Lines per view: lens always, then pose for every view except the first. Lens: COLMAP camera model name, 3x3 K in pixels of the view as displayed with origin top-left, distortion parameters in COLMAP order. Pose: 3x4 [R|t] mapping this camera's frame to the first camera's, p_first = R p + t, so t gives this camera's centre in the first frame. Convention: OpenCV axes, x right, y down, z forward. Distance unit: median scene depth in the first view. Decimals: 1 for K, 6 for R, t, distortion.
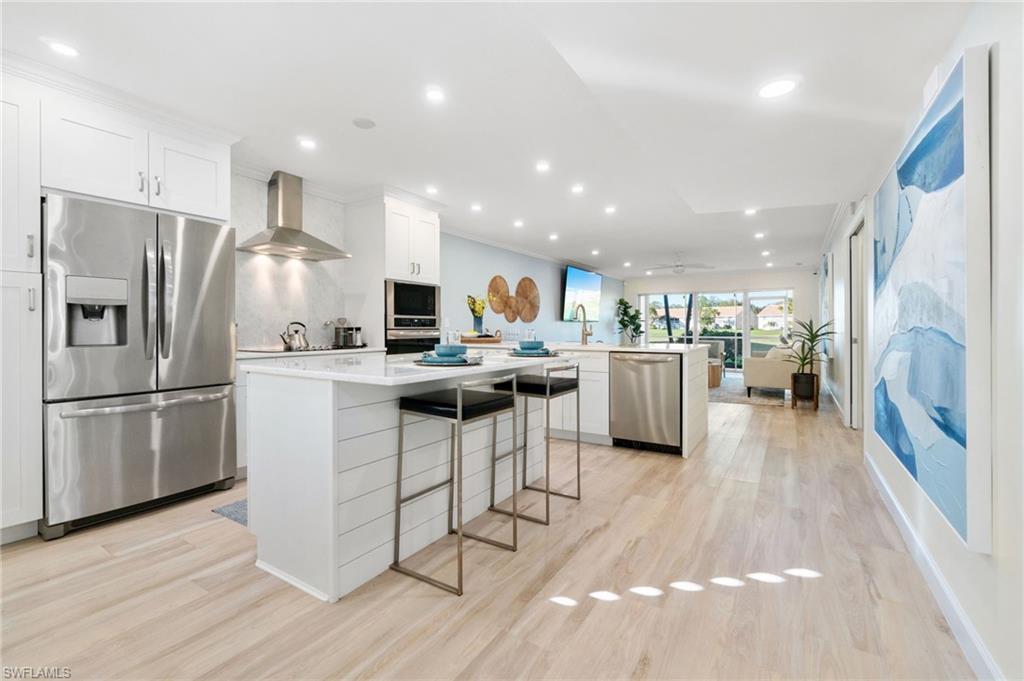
lens RADIAL K [[444.5, 0, 513.5], [0, 444.5, 328.1], [0, 0, 1]] dist [-0.003596, -0.000411]
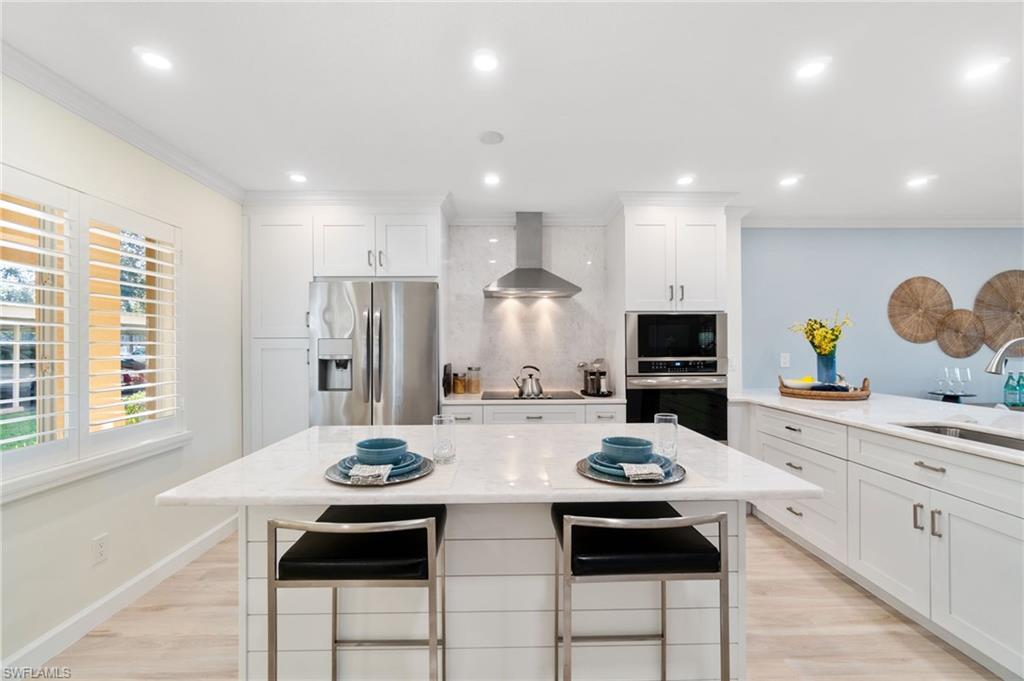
lens RADIAL K [[444.5, 0, 512.3], [0, 444.5, 342.0], [0, 0, 1]] dist [-0.003596, -0.000411]
pose [[0.549855, -0.007647, -0.835225, 0.280741], [0.003936, 0.999971, -0.006564, -0.057939], [0.835251, 0.000322, 0.549869, 0.437238]]
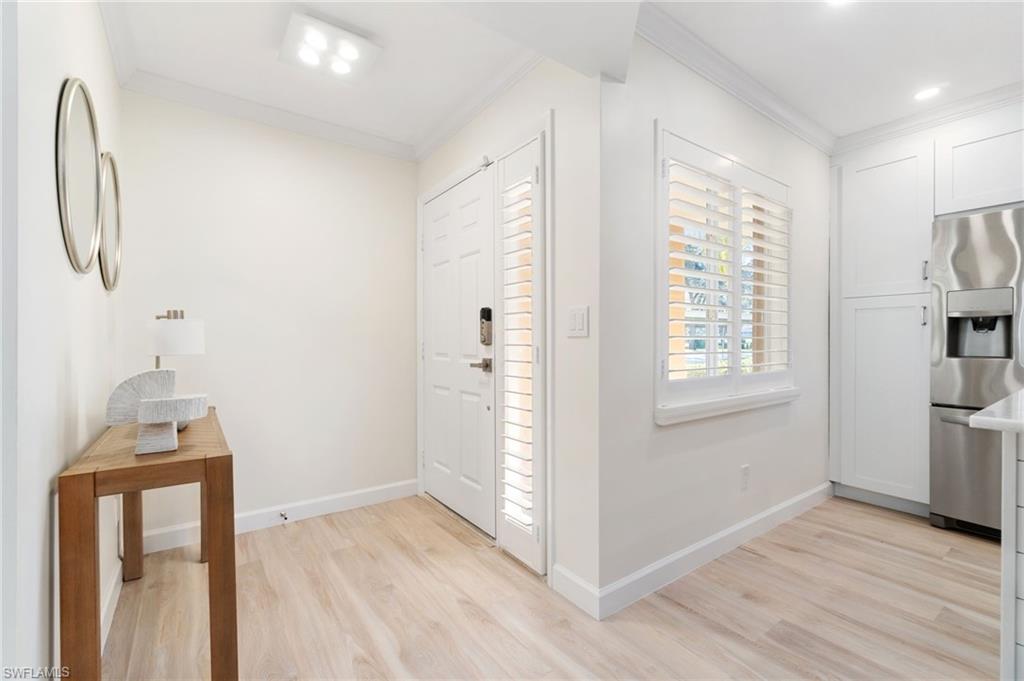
lens RADIAL K [[444.5, 0, 503.4], [0, 444.5, 340.7], [0, 0, 1]] dist [-0.003596, -0.000411]
pose [[-0.389053, 0.004928, -0.921202, 0.249746], [0.003391, 0.999987, 0.003917, -0.003534], [0.921209, -0.001599, -0.389065, 0.243491]]
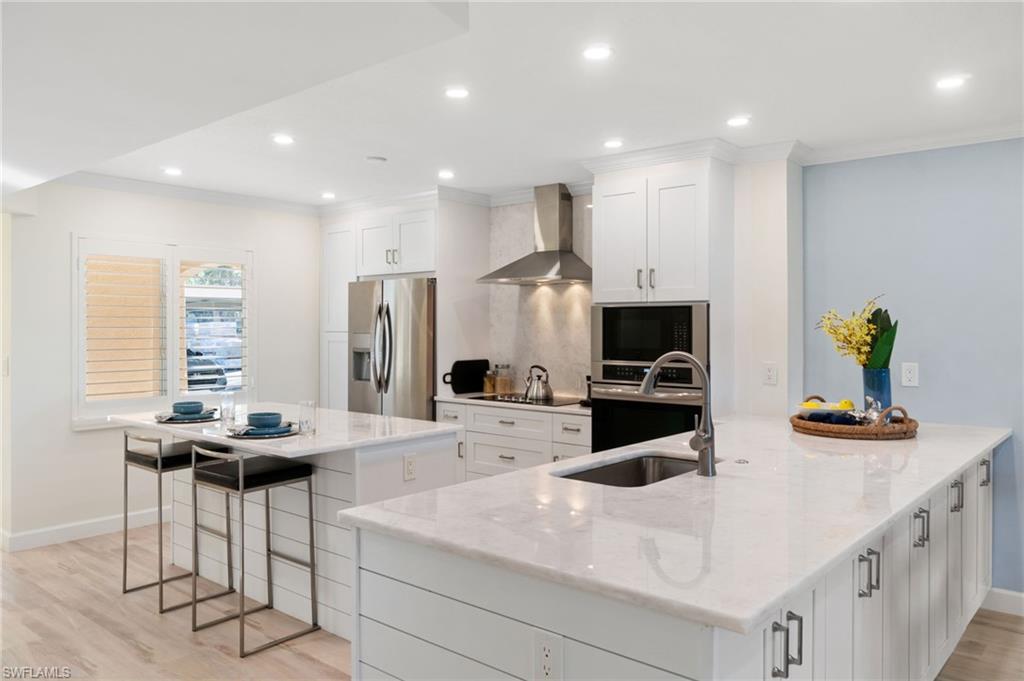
lens RADIAL K [[765.1, 0, 503.7], [0, 765.1, 315.6], [0, 0, 1]] dist [0.010028, 0.000523]
pose [[-0.164491, -0.012094, -0.986304, 0.898553], [-0.000302, 0.999925, -0.012211, -0.087163], [0.986379, -0.001711, -0.164482, 1.149174]]
